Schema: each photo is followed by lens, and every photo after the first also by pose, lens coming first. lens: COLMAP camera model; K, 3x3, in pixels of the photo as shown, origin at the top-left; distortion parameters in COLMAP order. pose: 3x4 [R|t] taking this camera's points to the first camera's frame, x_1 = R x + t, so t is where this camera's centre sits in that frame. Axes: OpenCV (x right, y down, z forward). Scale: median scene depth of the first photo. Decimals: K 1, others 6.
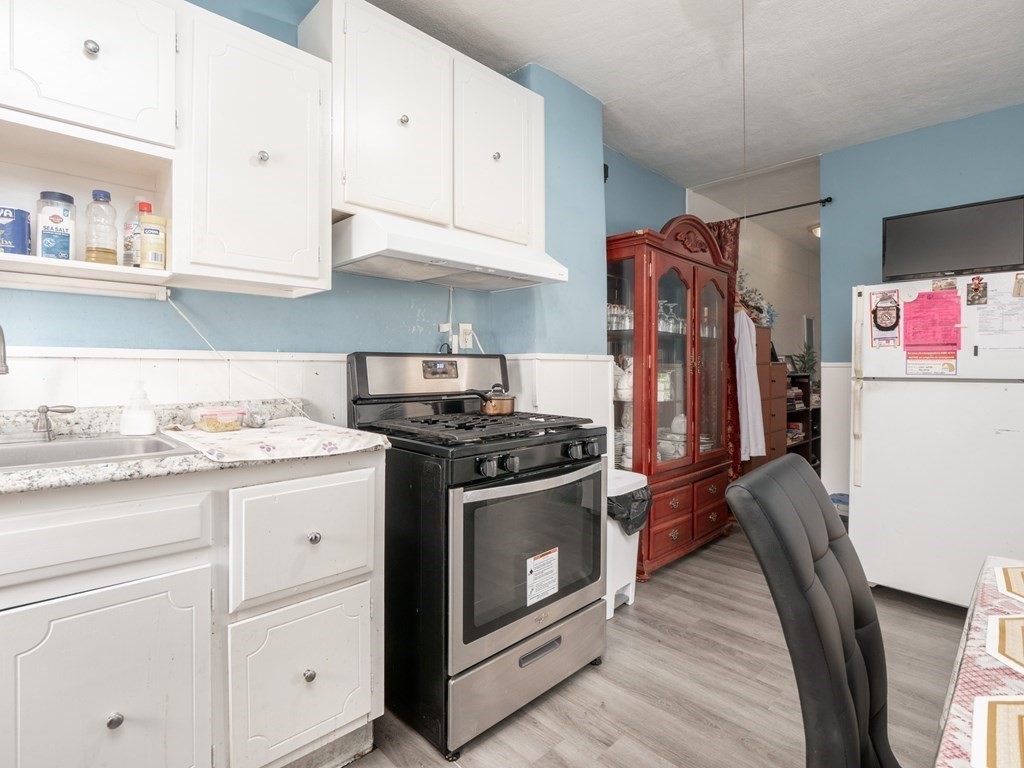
lens RADIAL K [[515.1, 0, 505.2], [0, 515.1, 380.7], [0, 0, 1]] dist [-0.013582, -0.000651]
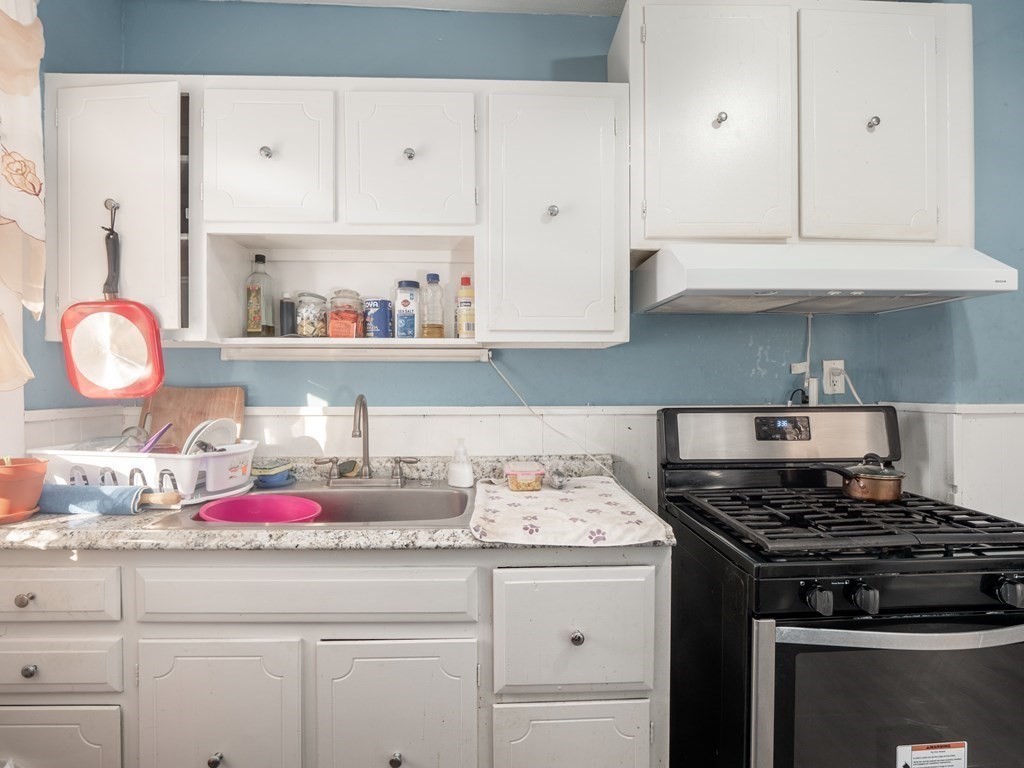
lens RADIAL K [[517.0, 0, 513.3], [0, 517.0, 391.8], [0, 0, 1]] dist [-0.013603, -0.002017]
pose [[0.745095, 0.008390, -0.666905, 0.109340], [-0.008422, 0.999960, 0.003172, -0.097116], [0.666905, 0.003253, 0.745136, 0.220336]]
